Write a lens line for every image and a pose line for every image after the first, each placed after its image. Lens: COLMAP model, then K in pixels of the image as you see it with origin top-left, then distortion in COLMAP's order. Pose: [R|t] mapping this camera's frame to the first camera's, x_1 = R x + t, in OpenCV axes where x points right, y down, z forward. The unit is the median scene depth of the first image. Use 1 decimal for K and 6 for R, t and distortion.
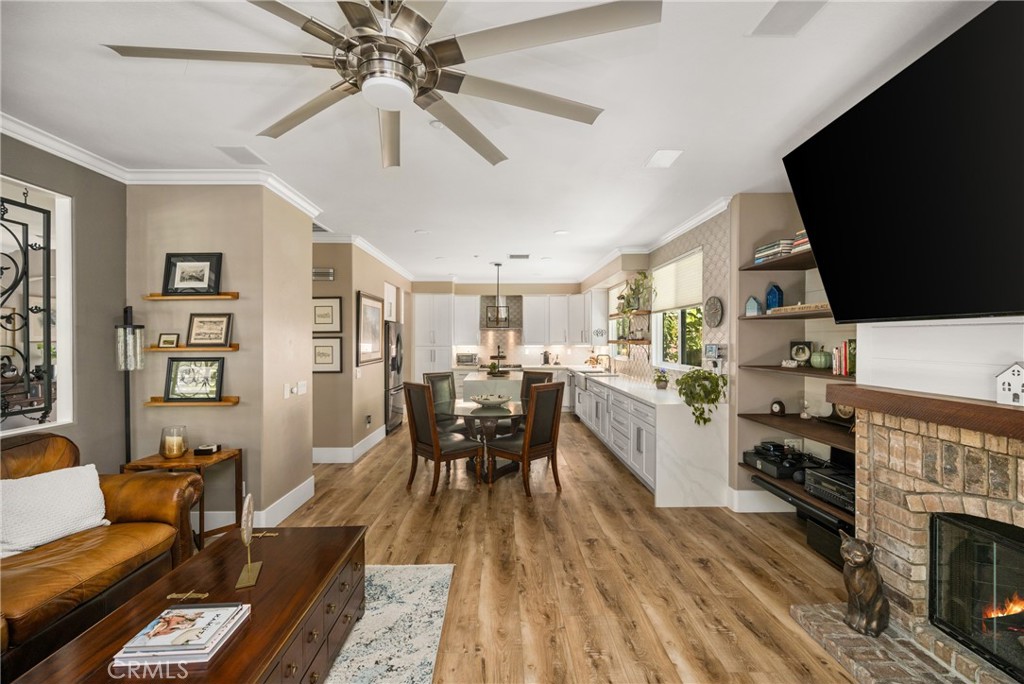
lens RADIAL K [[418.6, 0, 505.6], [0, 418.6, 337.3], [0, 0, 1]] dist [-0.001487, -0.000334]
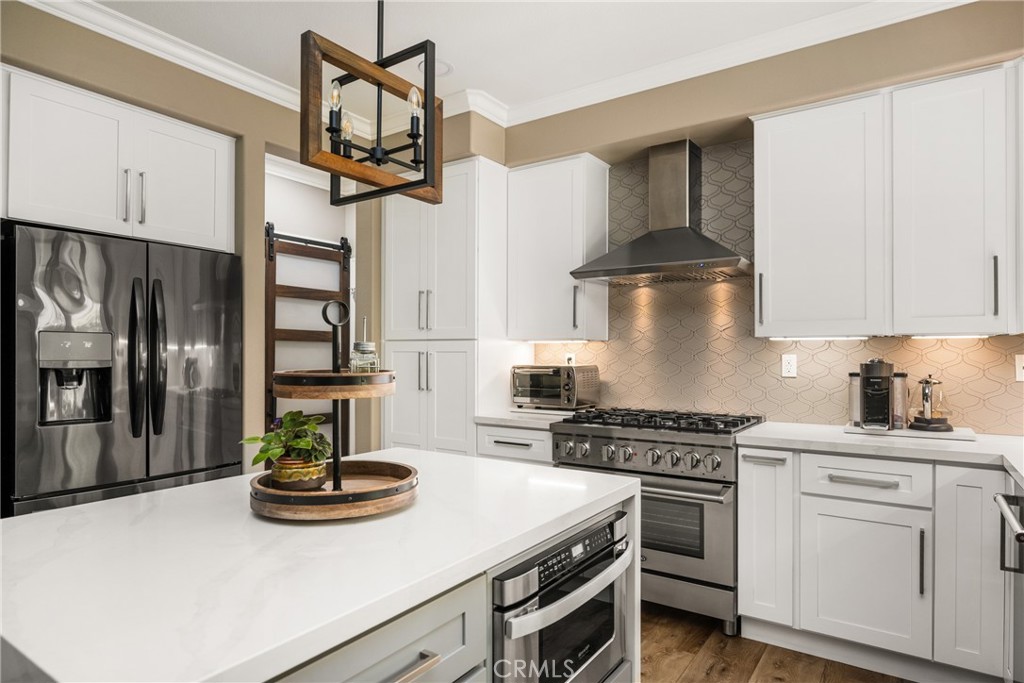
lens RADIAL K [[579.4, 0, 511.2], [0, 579.4, 350.0], [0, 0, 1]] dist [-0.000956, -0.000808]
pose [[0.815966, -0.002359, -0.578095, 0.119195], [-0.001377, 0.999981, -0.006023, 0.030233], [0.578098, 0.005711, 0.815947, 0.682911]]
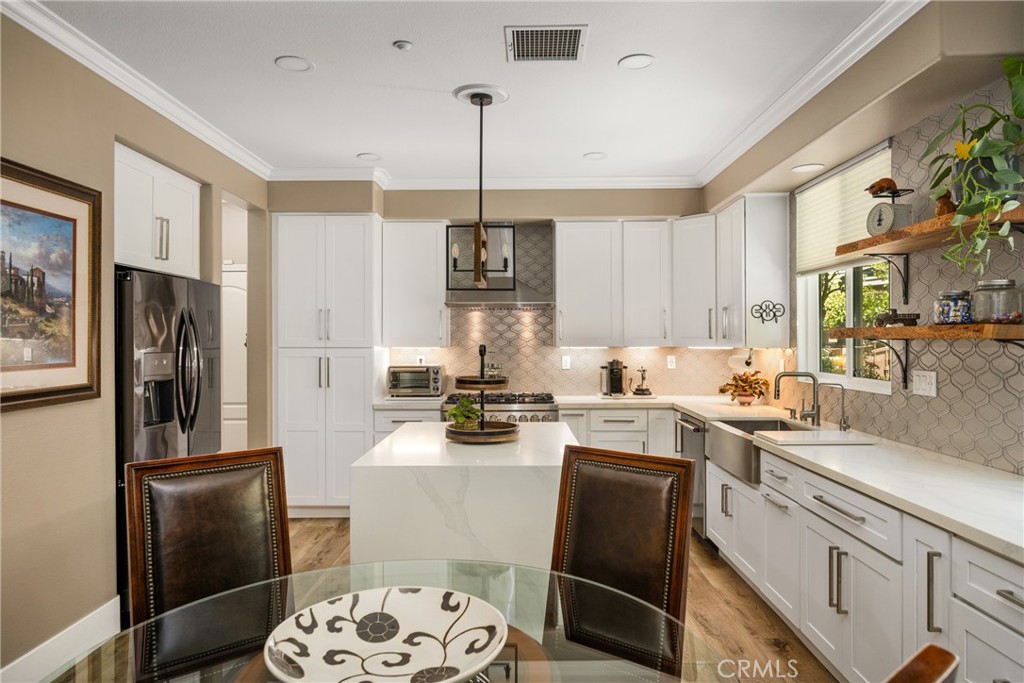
lens RADIAL K [[629.1, 0, 502.5], [0, 629.1, 337.7], [0, 0, 1]] dist [-0.000752, -0.000148]
pose [[0.999388, -0.000647, -0.034979, 0.012239], [0.000711, 0.999998, 0.001813, 0.010535], [0.034978, -0.001837, 0.999386, 0.414672]]
